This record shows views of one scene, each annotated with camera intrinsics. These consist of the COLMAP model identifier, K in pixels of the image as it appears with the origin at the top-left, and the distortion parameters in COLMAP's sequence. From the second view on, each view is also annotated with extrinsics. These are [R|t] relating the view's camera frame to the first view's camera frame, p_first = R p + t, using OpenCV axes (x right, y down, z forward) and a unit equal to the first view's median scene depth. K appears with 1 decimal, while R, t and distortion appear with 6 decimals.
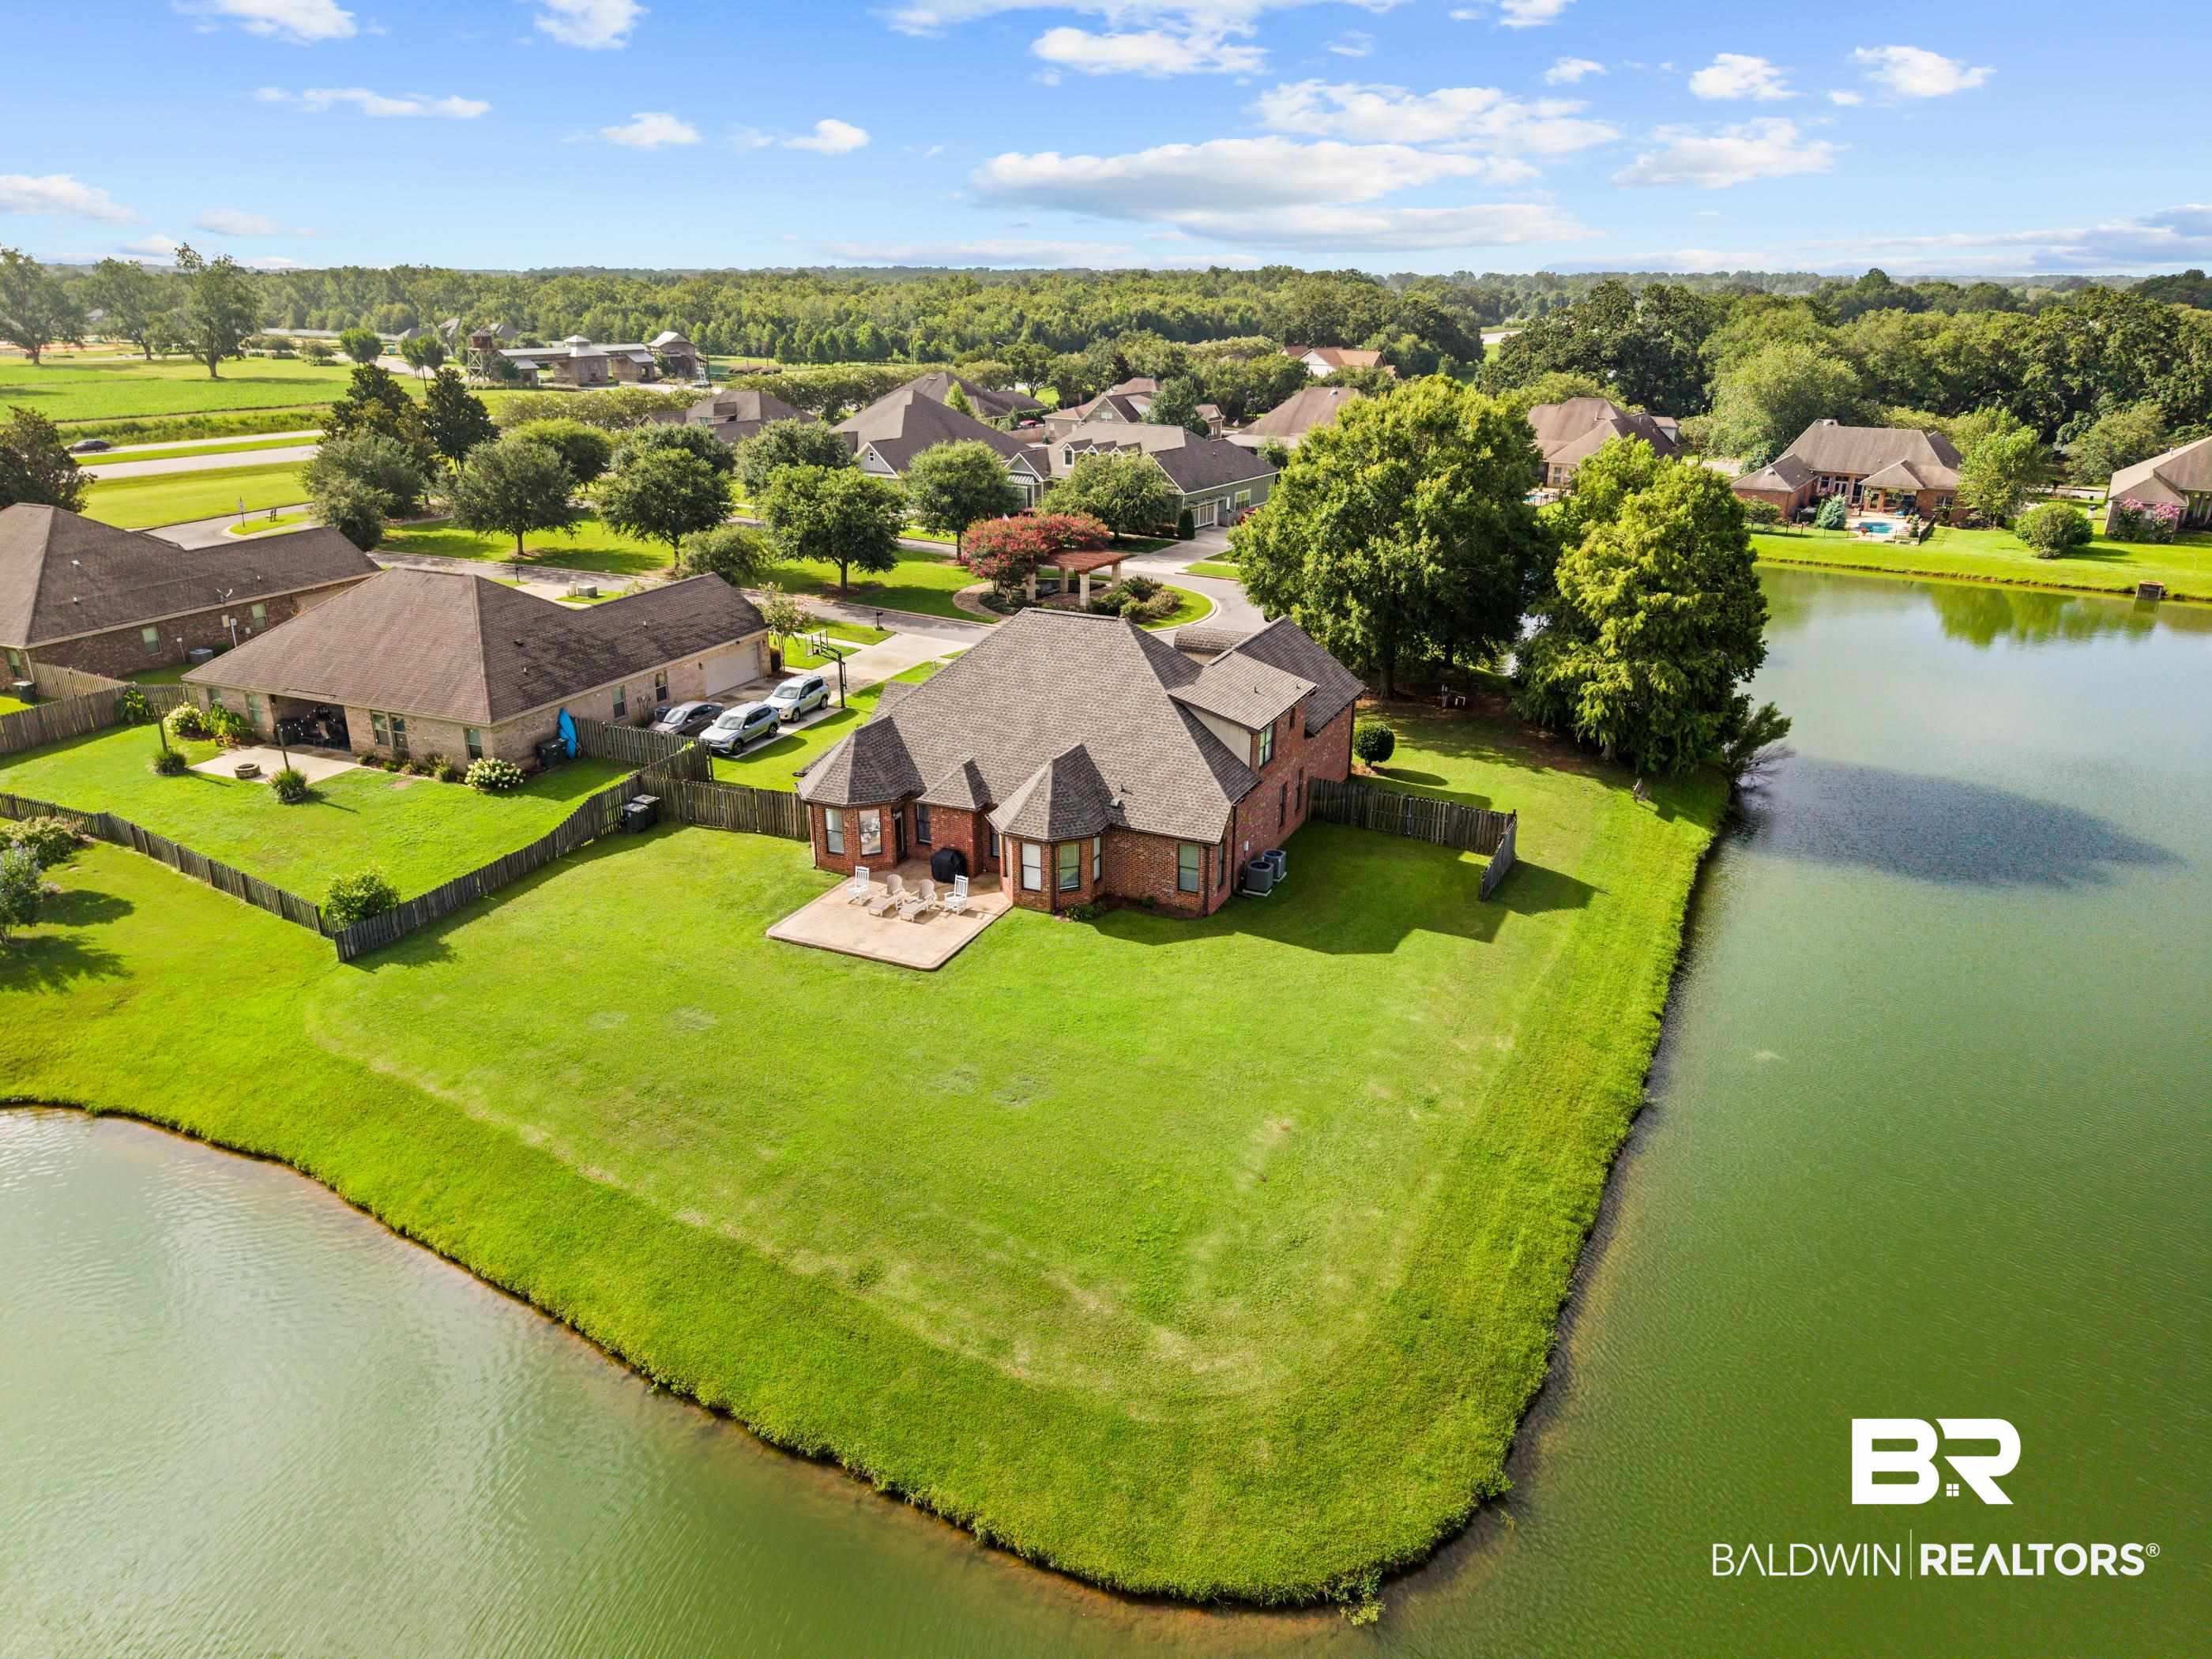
lens RADIAL K [[1490.5, 0, 1126.2], [0, 1490.5, 835.6], [0, 0, 1]] dist [0.019089, -0.016419]
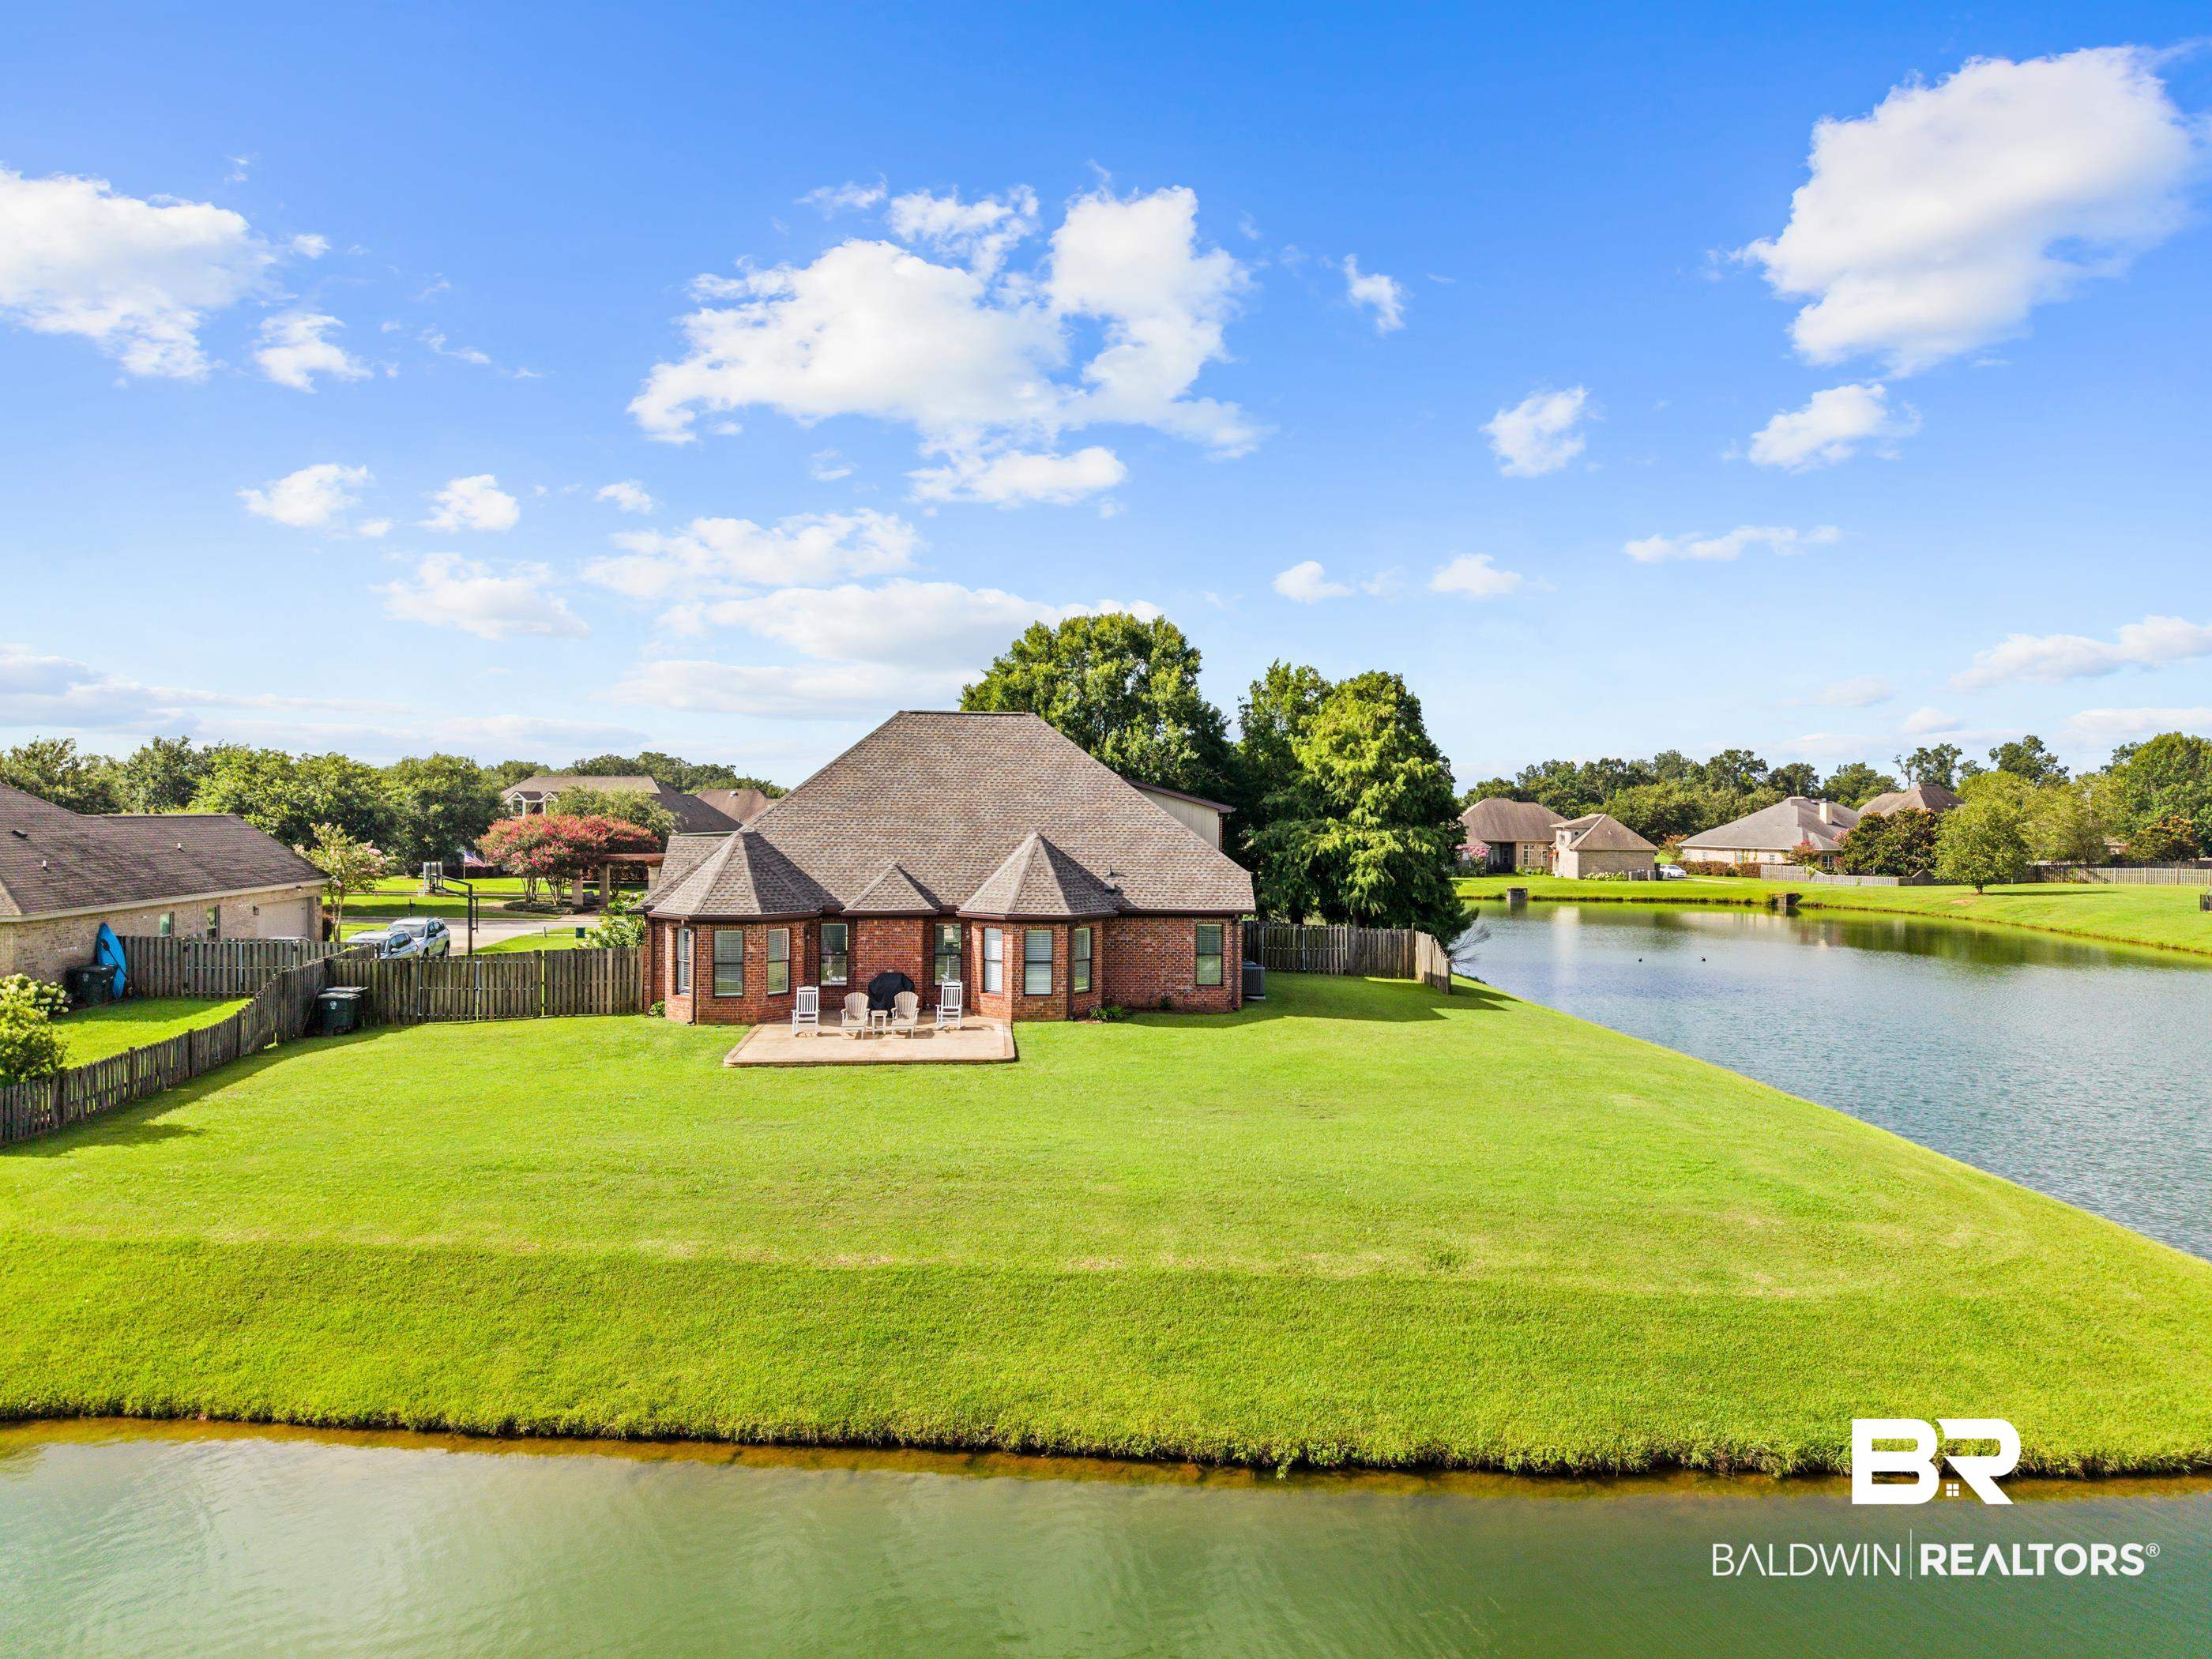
lens RADIAL K [[1490.5, 0, 1112.2], [0, 1490.5, 820.6], [0, 0, 1]] dist [0.019089, -0.016419]
pose [[0.871673, -0.001025, 0.490086, -0.324764], [0.171318, 0.937546, -0.302749, 0.152823], [-0.459168, 0.347859, 0.817410, 0.252190]]
